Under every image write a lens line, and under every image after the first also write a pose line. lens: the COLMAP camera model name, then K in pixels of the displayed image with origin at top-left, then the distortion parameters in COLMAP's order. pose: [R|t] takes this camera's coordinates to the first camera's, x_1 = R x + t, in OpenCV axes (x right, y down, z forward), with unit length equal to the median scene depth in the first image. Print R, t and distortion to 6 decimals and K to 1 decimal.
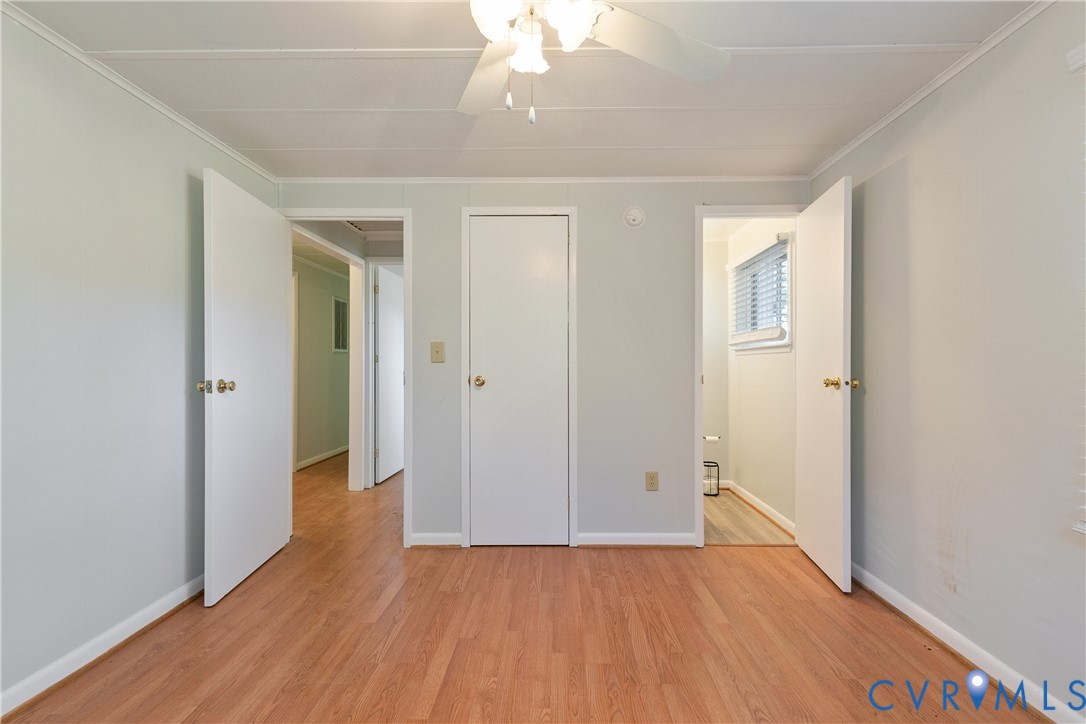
lens RADIAL K [[496.7, 0, 548.2], [0, 496.7, 361.7], [0, 0, 1]] dist [0.002476, -0.002672]
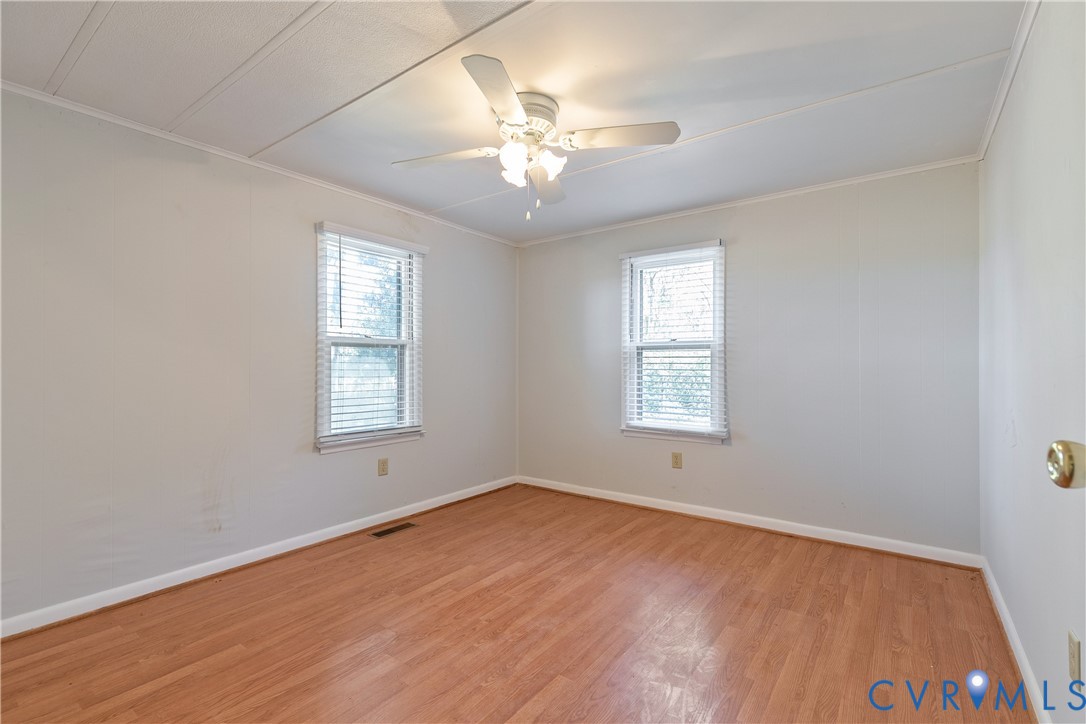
lens RADIAL K [[496.7, 0, 542.3], [0, 496.7, 360.8], [0, 0, 1]] dist [0.002476, -0.002672]
pose [[-0.813847, 0.001633, 0.581077, -0.721968], [-0.002362, 0.999978, -0.006119, -0.003242], [-0.581075, -0.006352, -0.813825, 1.609542]]
